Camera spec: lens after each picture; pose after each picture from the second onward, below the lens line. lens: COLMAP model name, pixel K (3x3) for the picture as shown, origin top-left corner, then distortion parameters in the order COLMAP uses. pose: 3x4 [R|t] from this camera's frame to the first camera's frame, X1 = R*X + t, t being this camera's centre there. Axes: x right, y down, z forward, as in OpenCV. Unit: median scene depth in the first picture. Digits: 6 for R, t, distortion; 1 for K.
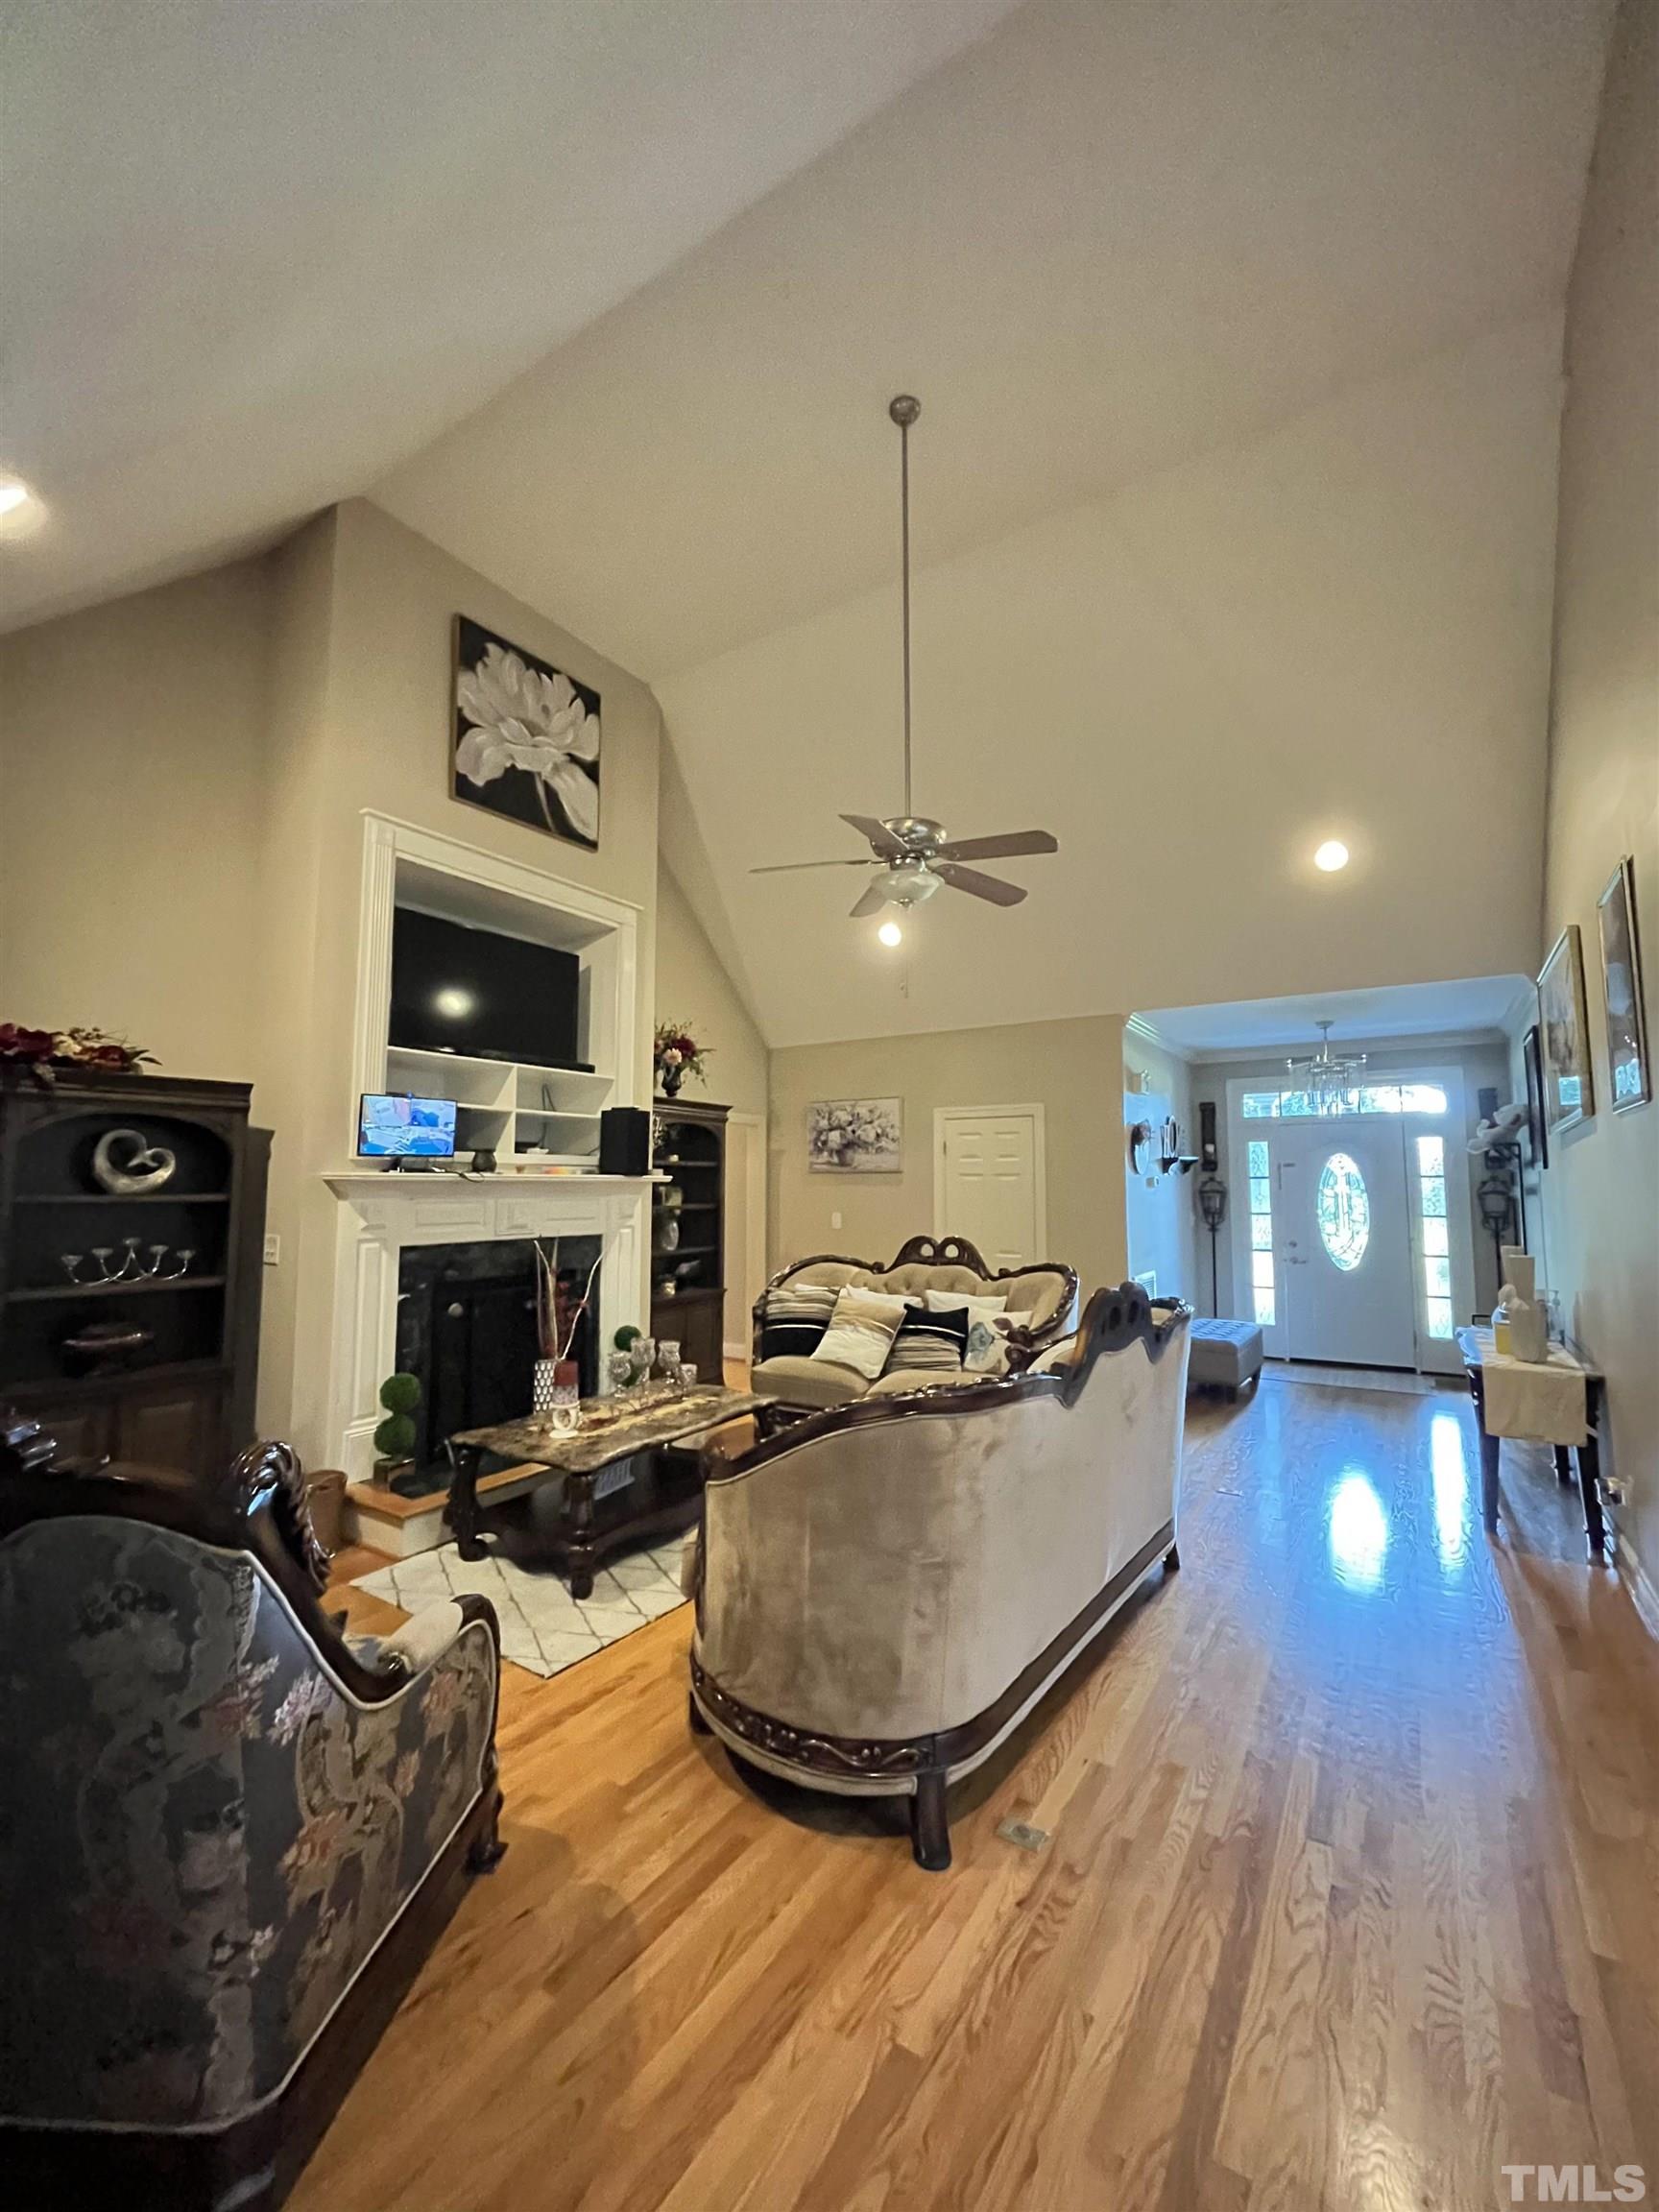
lens RADIAL K [[899.8, 0, 824.3], [0, 899.8, 1112.7], [0, 0, 1]] dist [-0.002799, -0.000263]
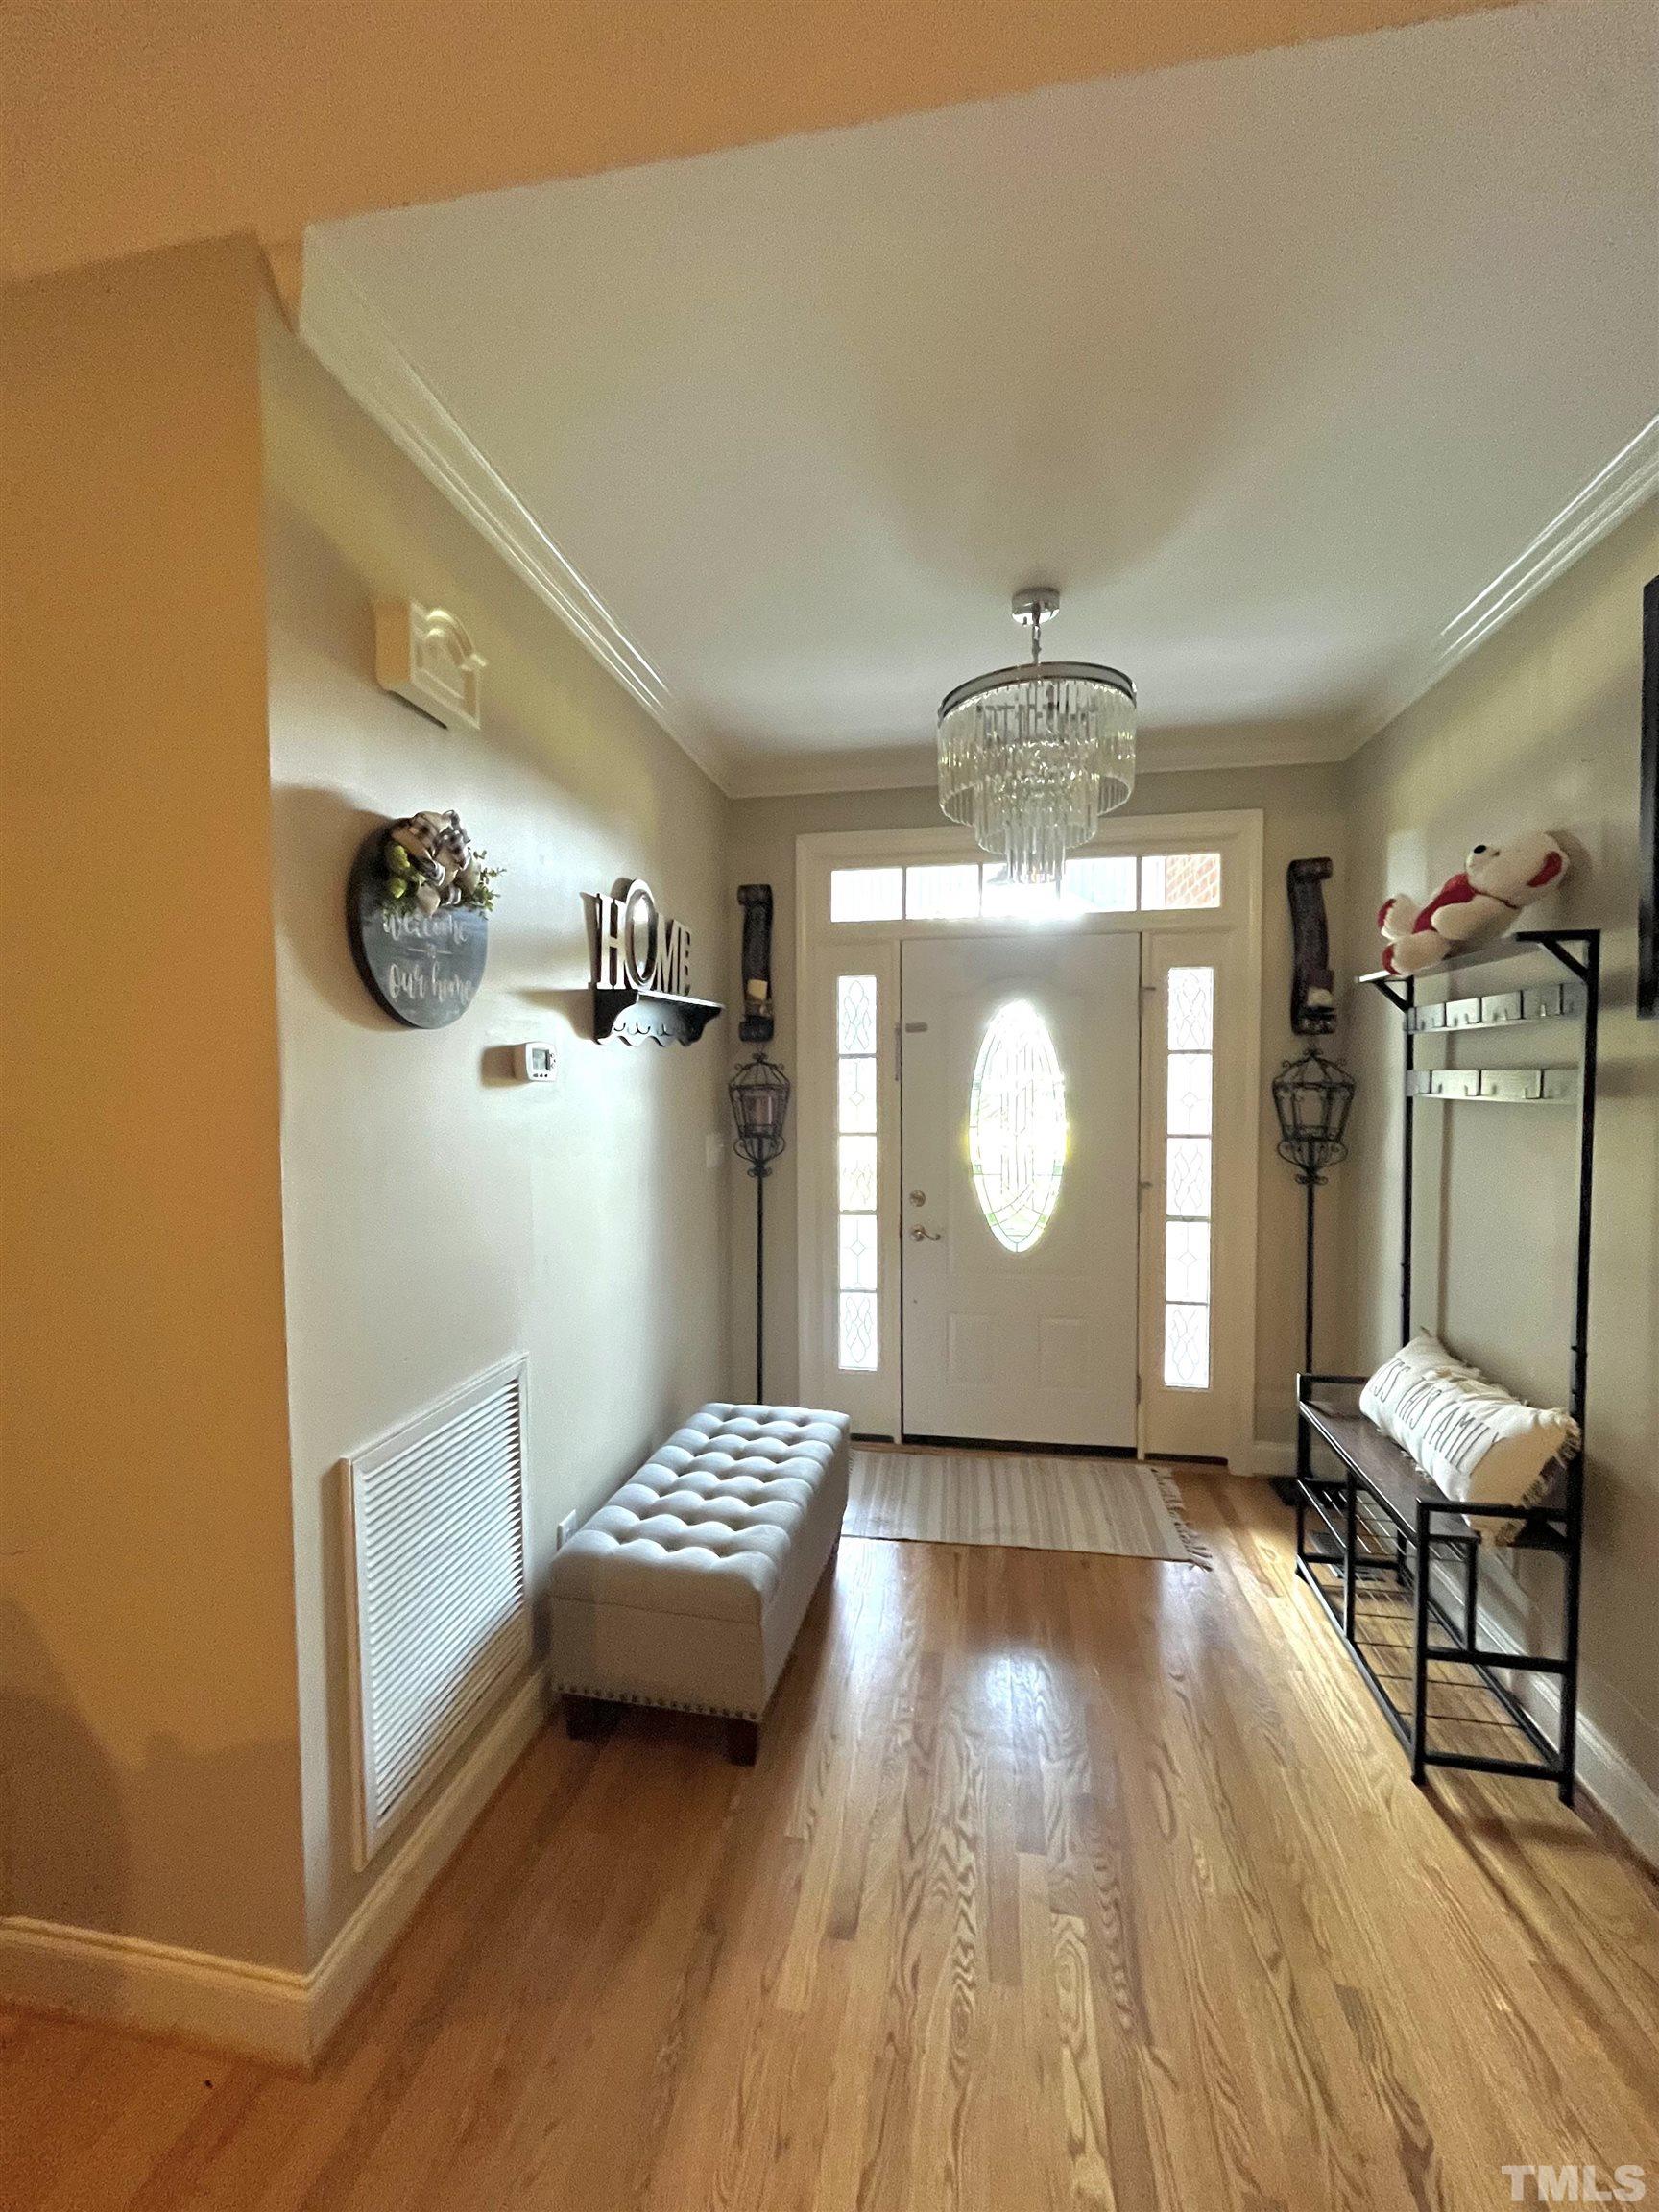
lens RADIAL K [[899.8, 0, 825.5], [0, 899.8, 1106.7], [0, 0, 1]] dist [-0.002799, -0.000263]
pose [[0.914975, -0.021417, 0.402941, 0.198344], [-0.026773, 0.993168, 0.113584, 0.032681], [-0.402621, -0.114714, 0.908150, 0.410122]]
